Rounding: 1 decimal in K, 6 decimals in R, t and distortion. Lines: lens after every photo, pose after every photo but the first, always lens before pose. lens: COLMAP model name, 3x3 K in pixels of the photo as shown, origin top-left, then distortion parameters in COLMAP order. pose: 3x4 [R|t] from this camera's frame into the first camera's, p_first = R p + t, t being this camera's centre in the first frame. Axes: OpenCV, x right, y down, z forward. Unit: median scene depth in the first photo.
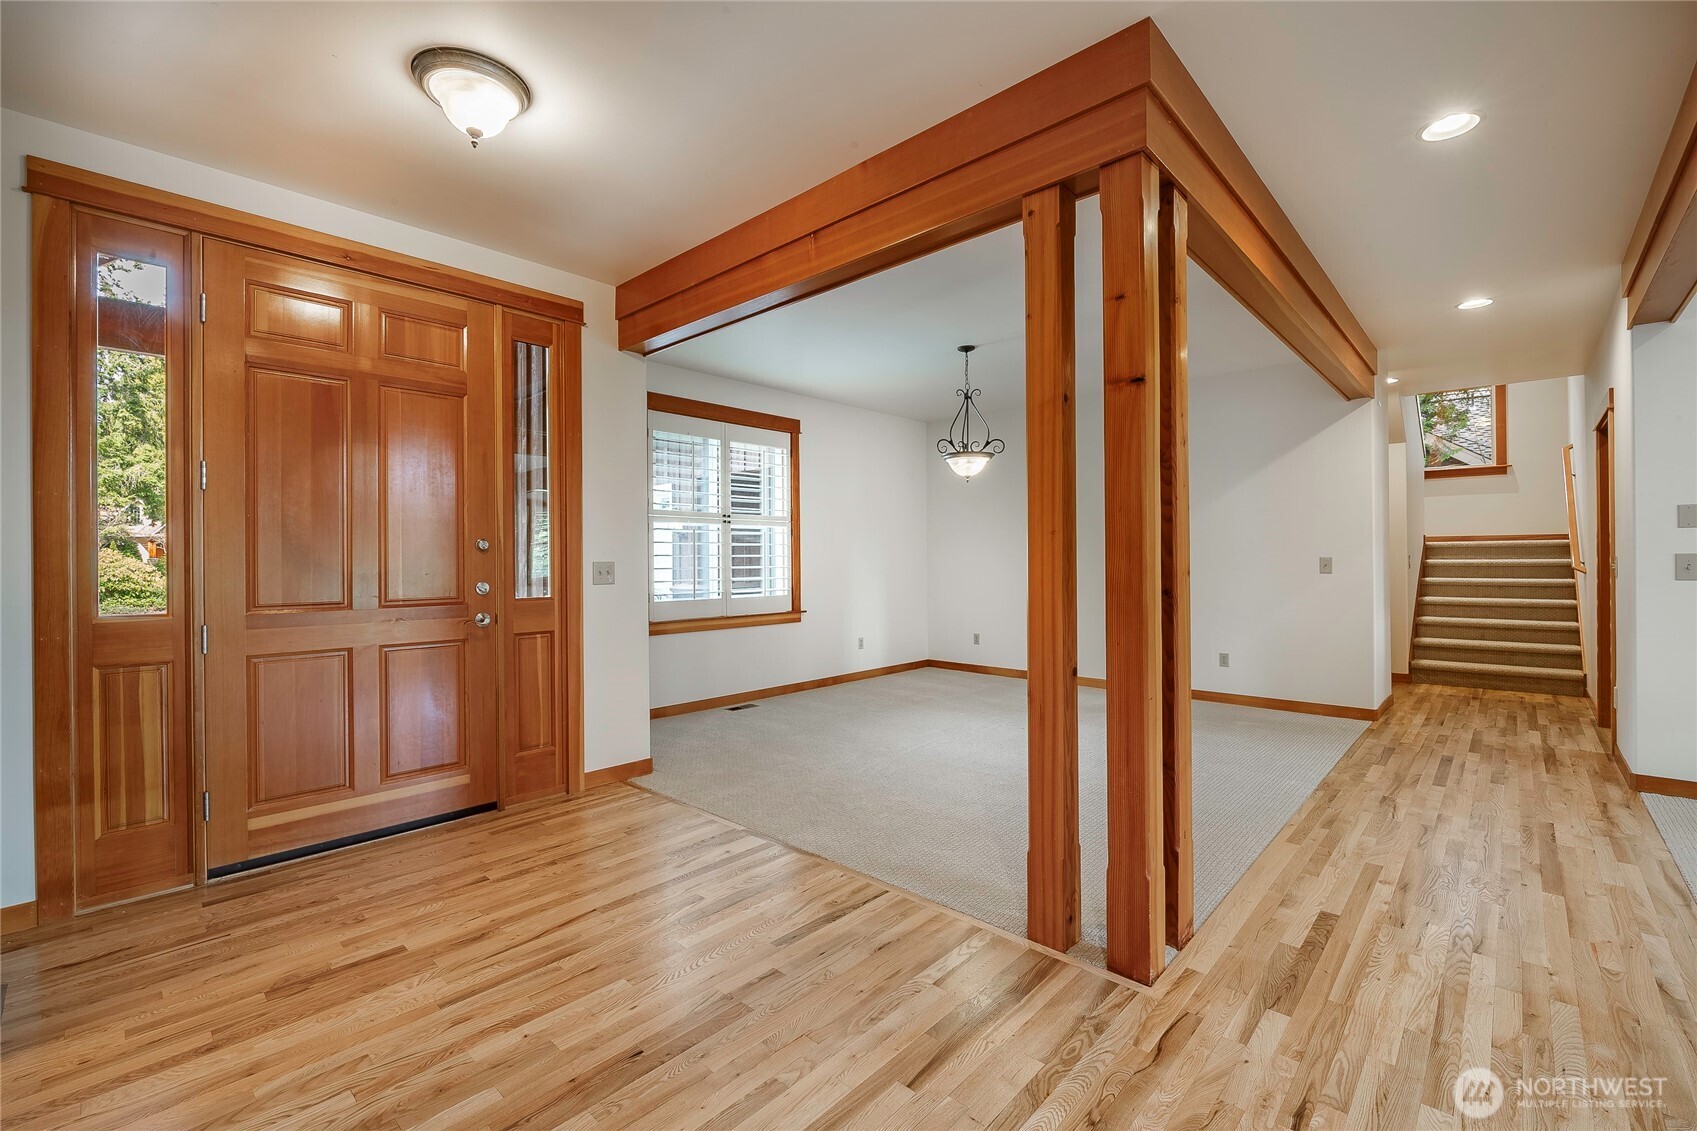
lens RADIAL K [[721.8, 0, 852.2], [0, 721.8, 557.9], [0, 0, 1]] dist [-0.006531, -0.001010]
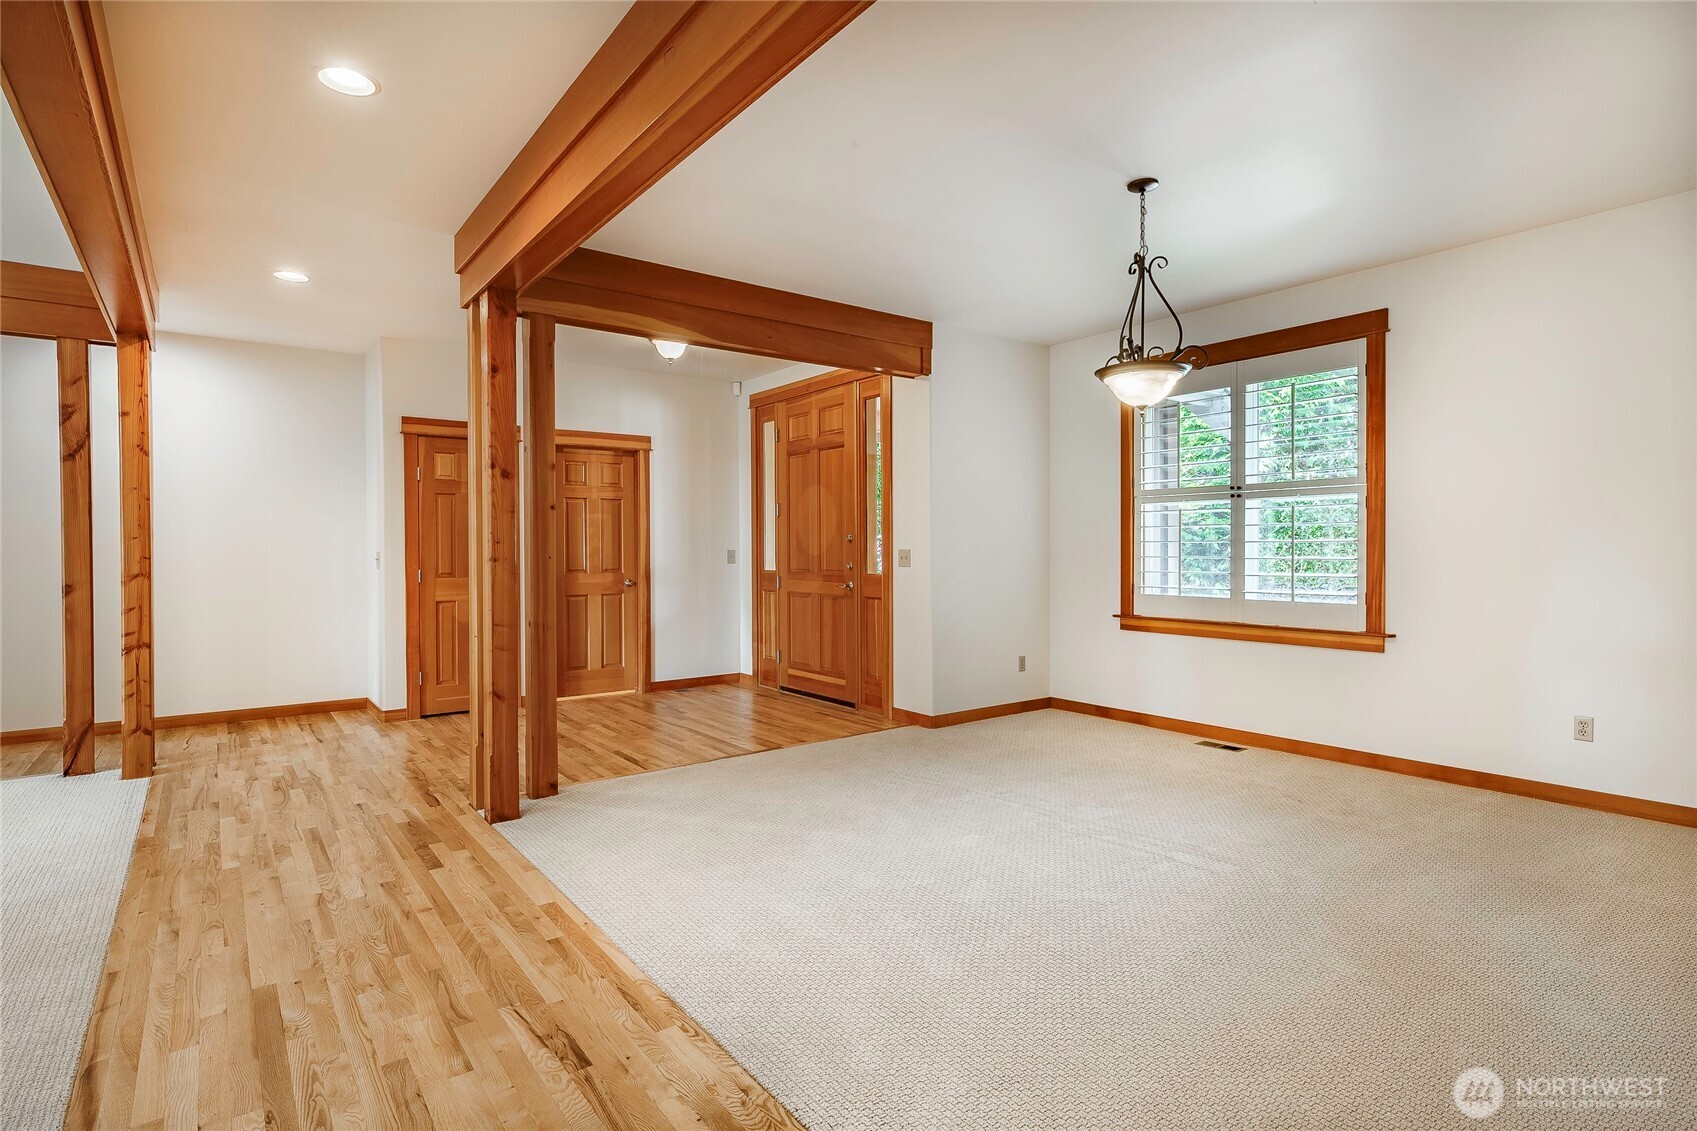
lens RADIAL K [[845.5, 0, 852.1], [0, 845.5, 559.0], [0, 0, 1]] dist [0.001702, -0.000075]
pose [[-0.175690, 0.018248, -0.984276, 1.410896], [0.006176, 0.999829, 0.017434, -0.005367], [0.984426, -0.003016, -0.175772, 1.433543]]
